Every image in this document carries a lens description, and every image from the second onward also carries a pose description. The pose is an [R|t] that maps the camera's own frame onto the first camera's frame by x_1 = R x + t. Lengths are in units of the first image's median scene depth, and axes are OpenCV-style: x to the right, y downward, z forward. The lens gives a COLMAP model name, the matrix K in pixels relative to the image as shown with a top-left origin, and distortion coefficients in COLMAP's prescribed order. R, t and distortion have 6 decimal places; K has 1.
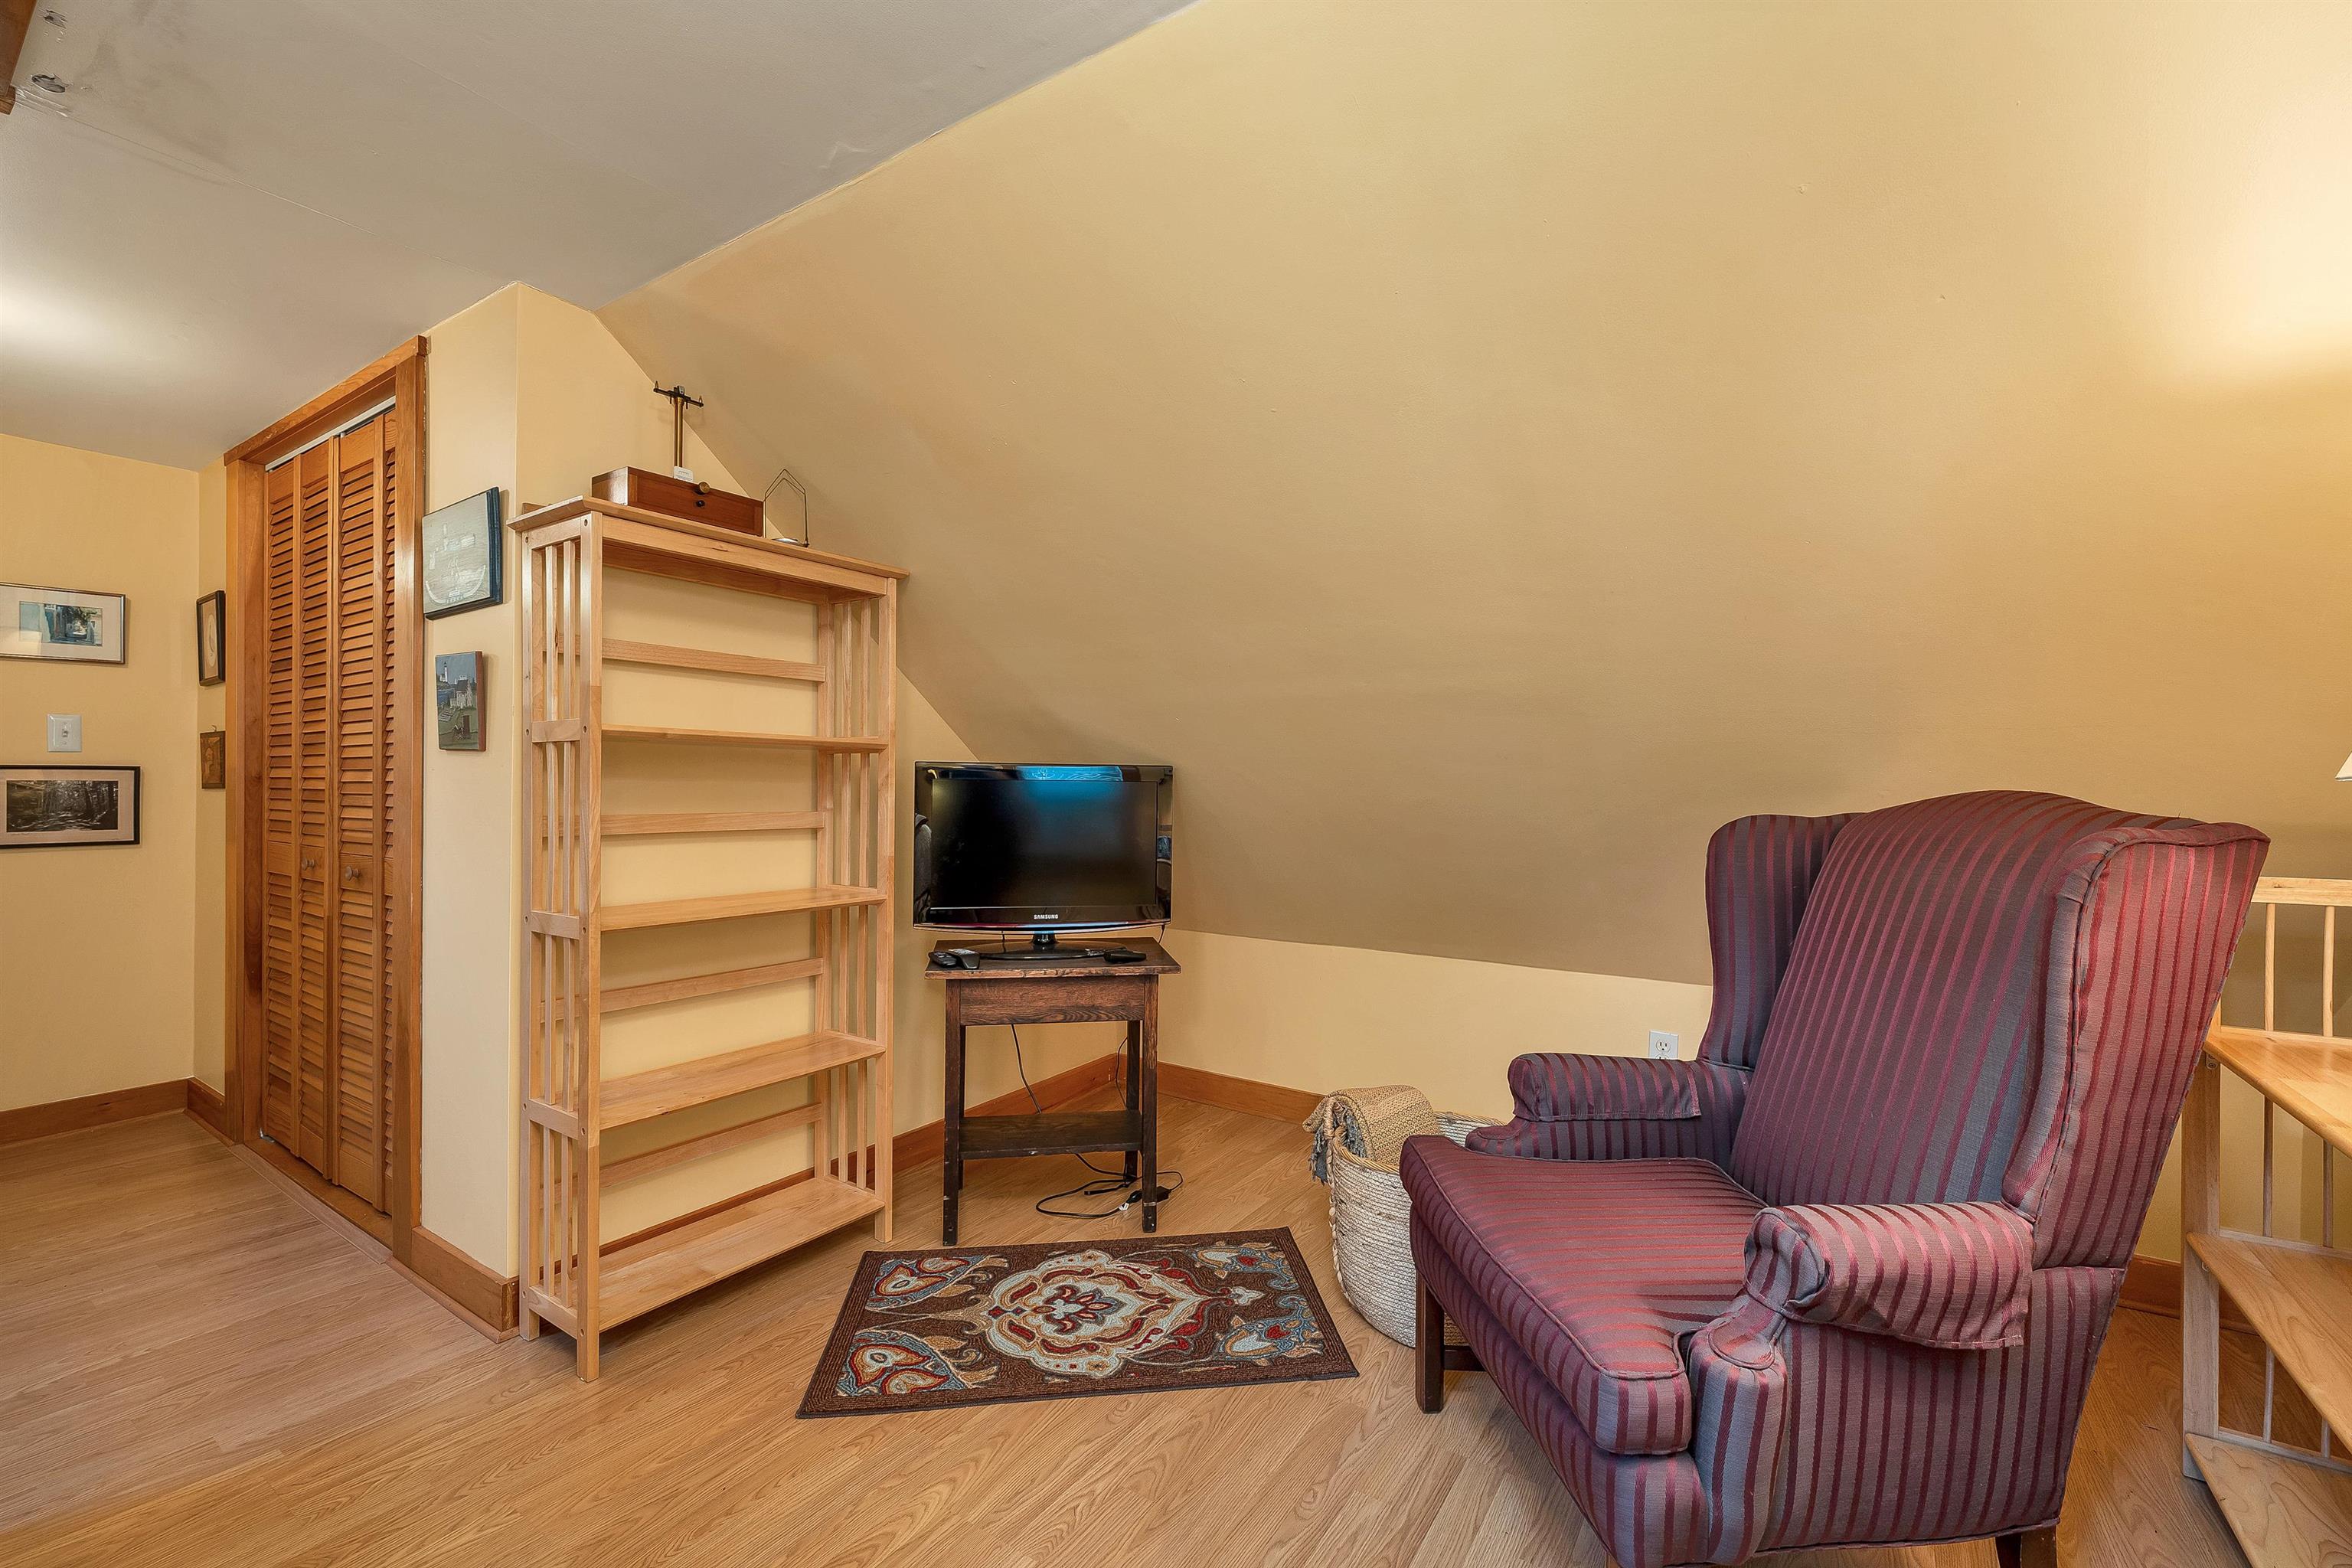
lens RADIAL K [[995.1, 0, 1168.5], [0, 995.1, 798.4], [0, 0, 1]] dist [-0.001360, -0.000507]
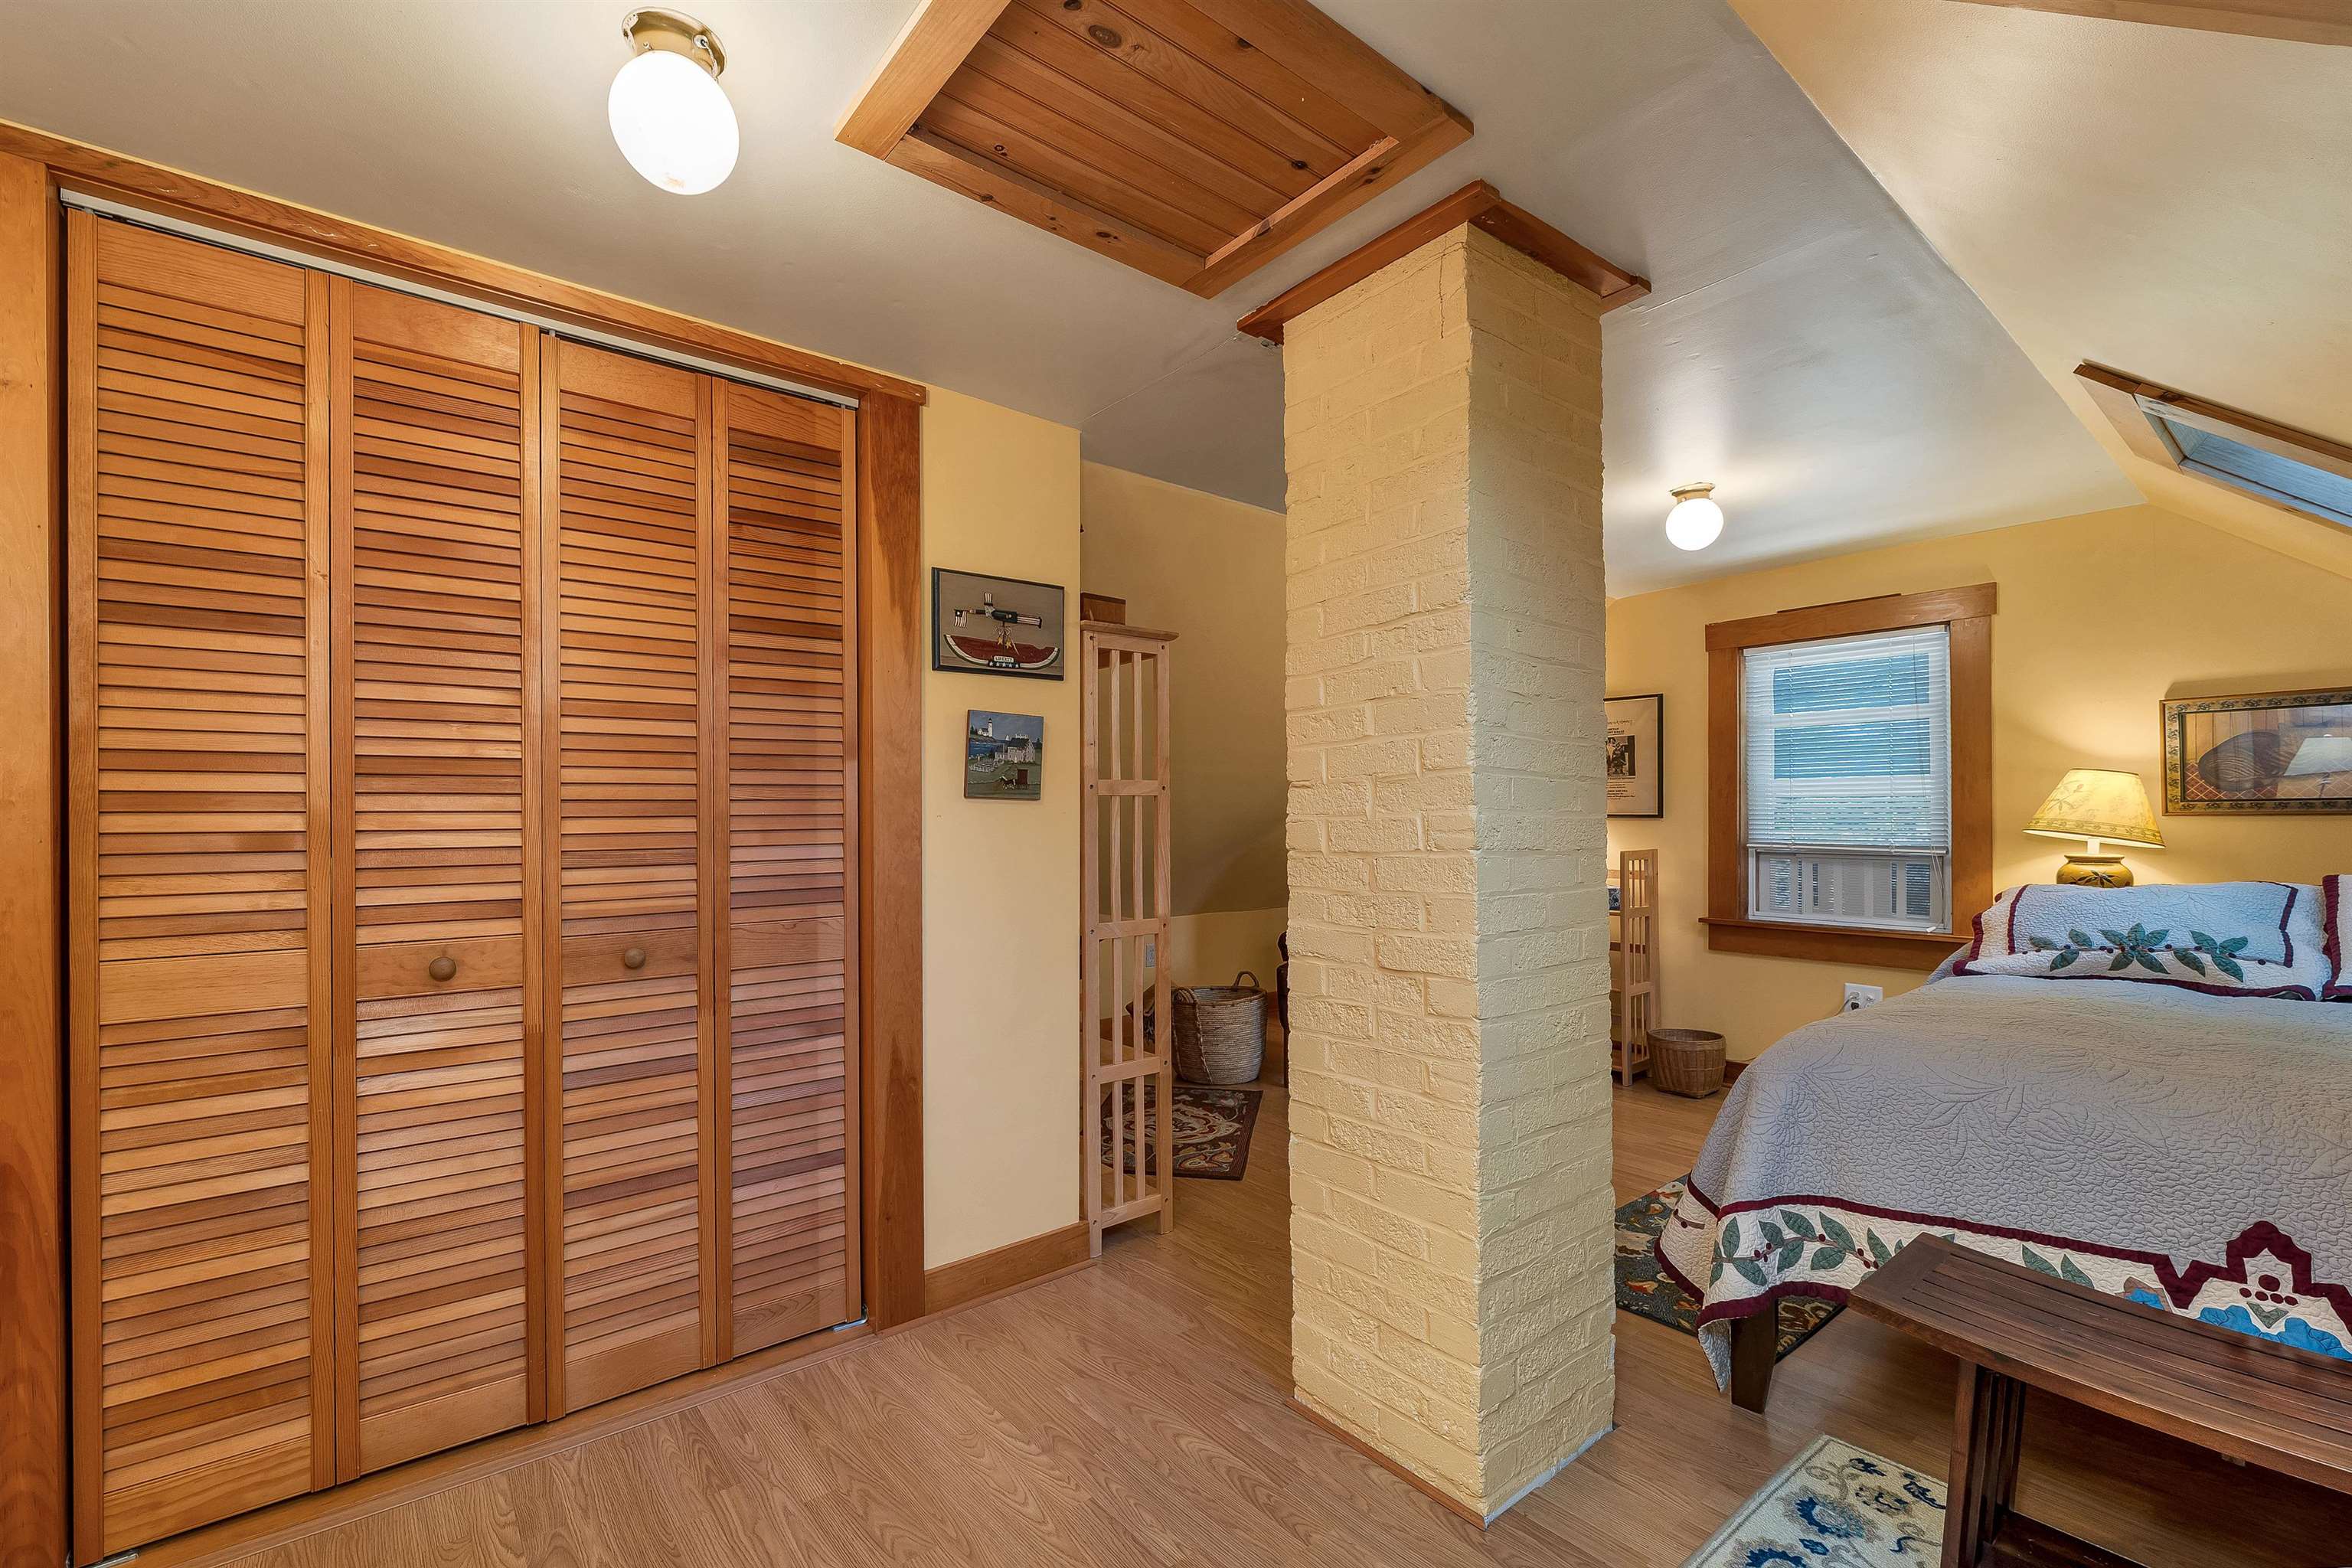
lens RADIAL K [[968.8, 0, 1190.9], [0, 968.8, 824.5], [0, 0, 1]] dist [-0.001168, -0.000495]
pose [[0.286989, -0.013230, 0.957842, -1.726968], [0.019338, 0.999781, 0.008015, -0.023173], [-0.957739, 0.016223, 0.287182, 0.488020]]
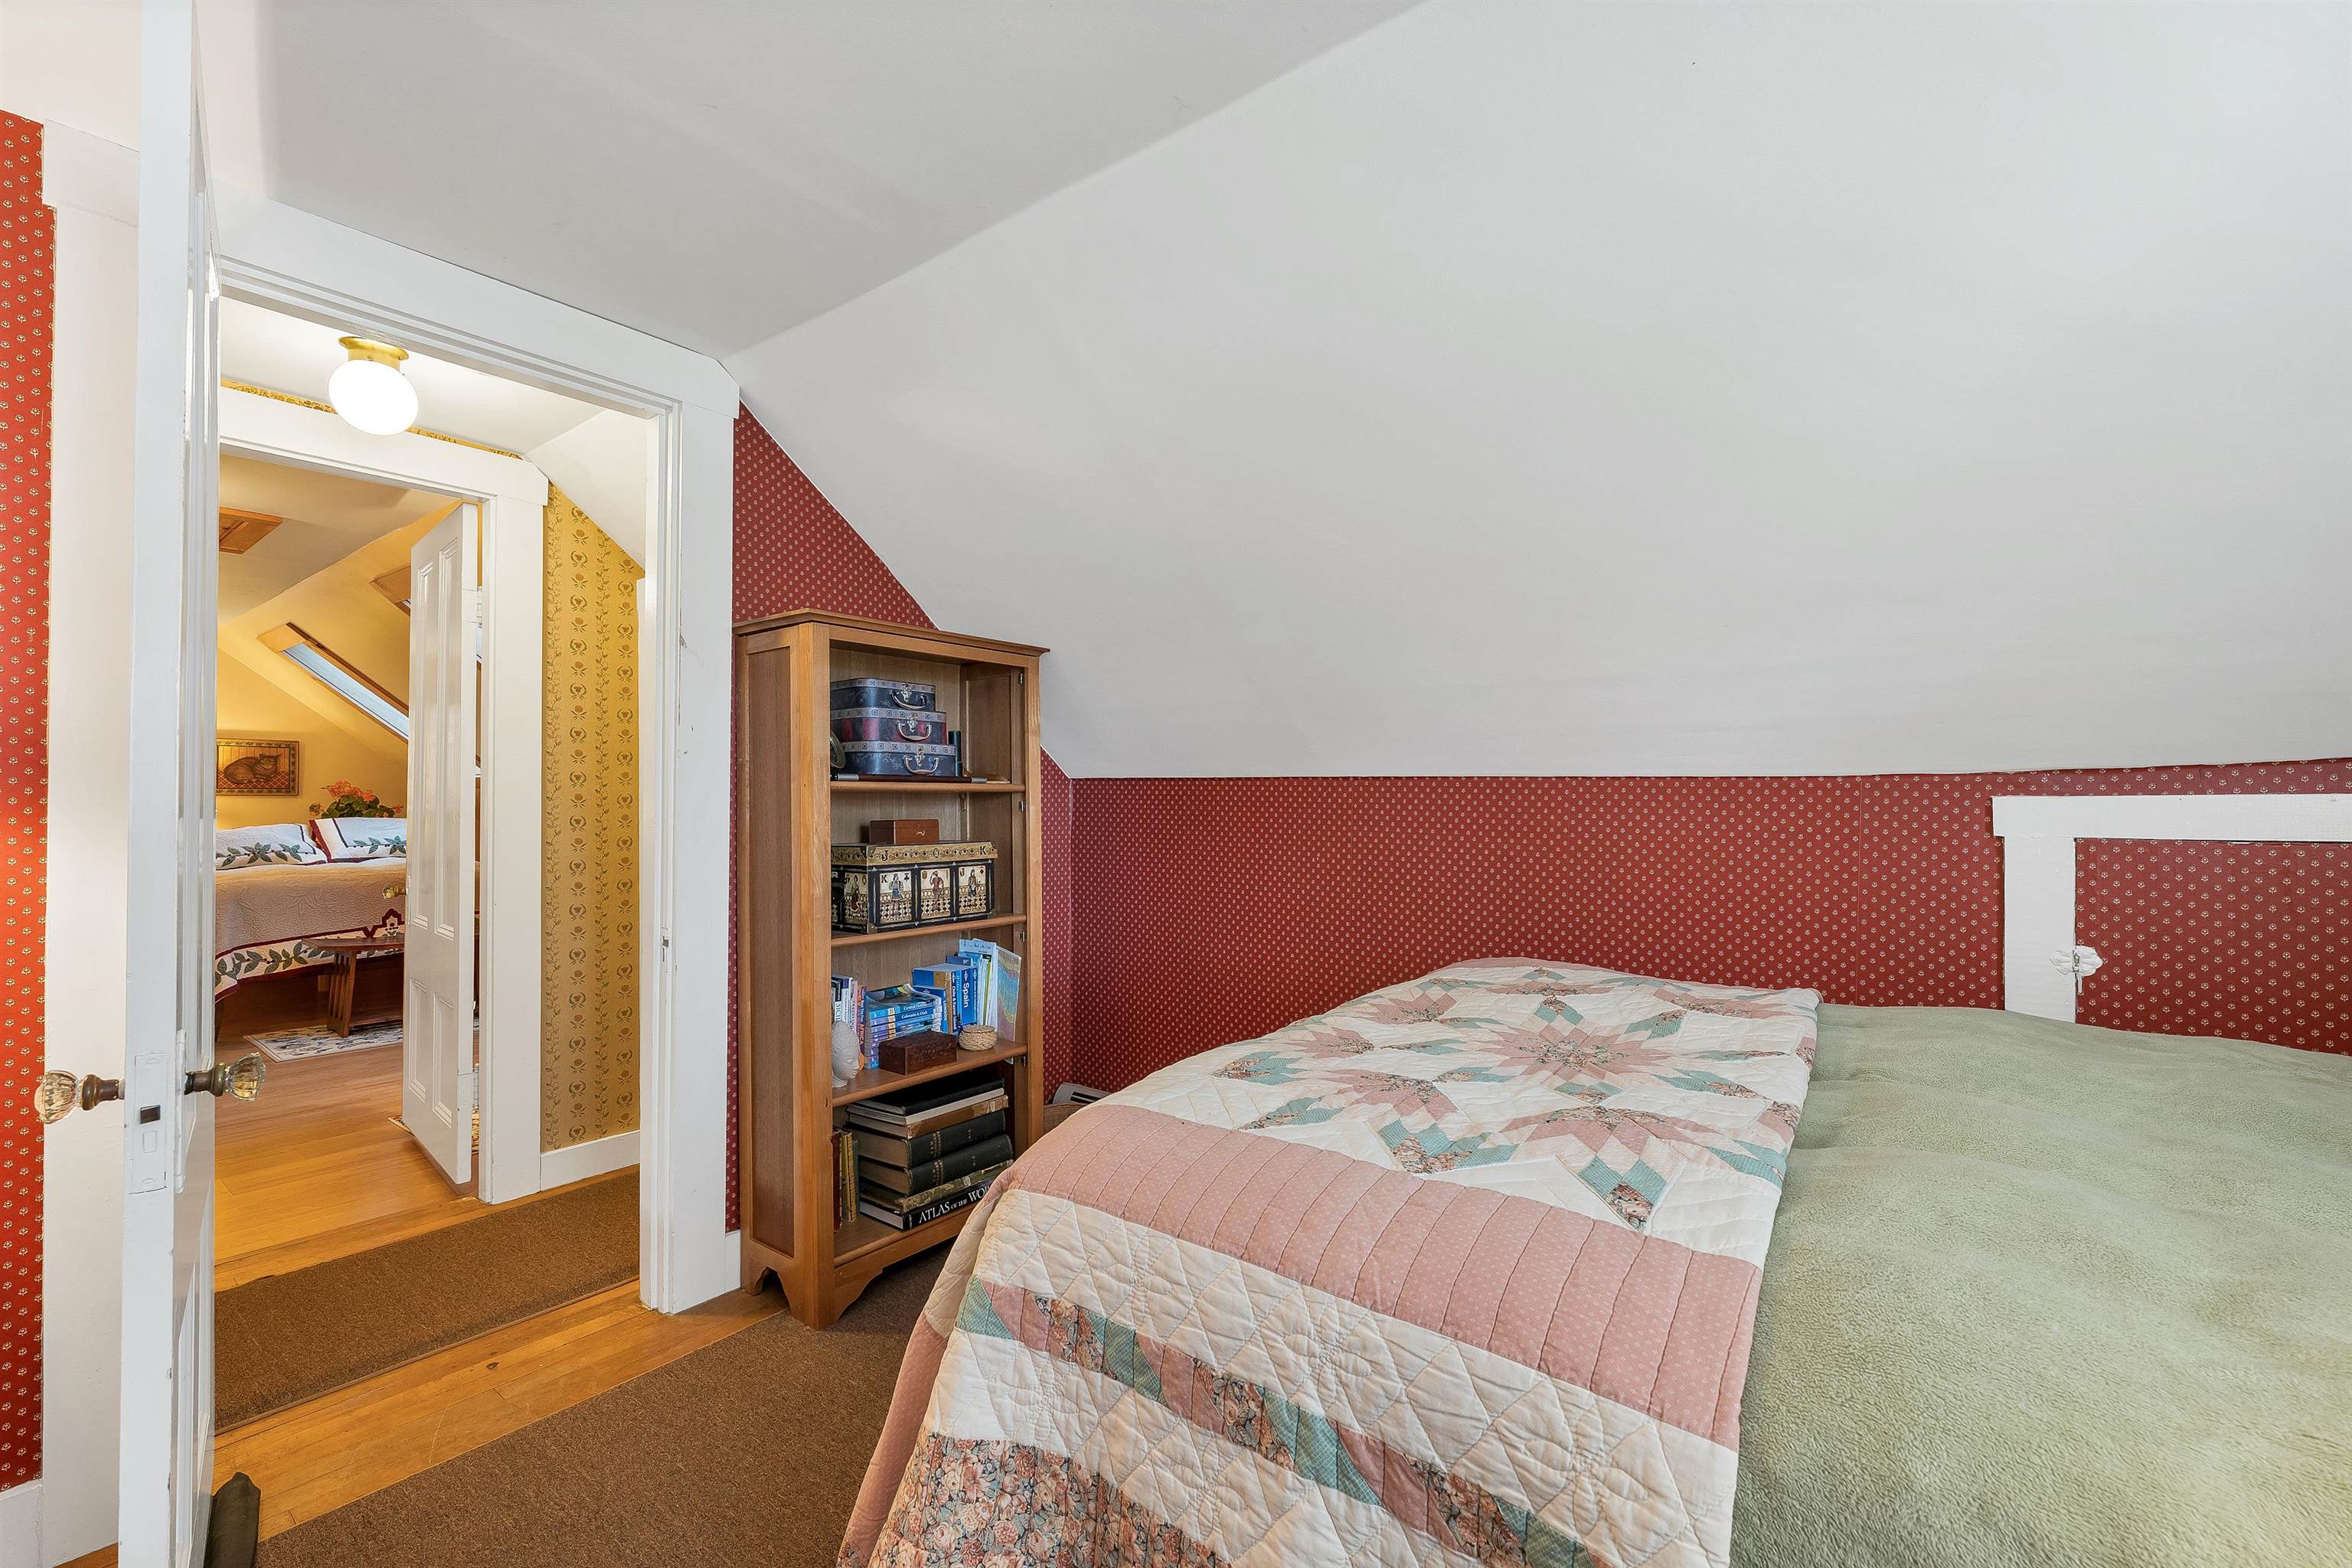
lens RADIAL K [[974.5, 0, 1173.5], [0, 974.5, 807.0], [0, 0, 1]] dist [-0.001157, -0.000637]
pose [[-0.998970, -0.017624, 0.041815, -2.912566], [-0.016986, 0.999734, 0.015572, -0.055137], [-0.042078, 0.014846, -0.999004, 2.286080]]
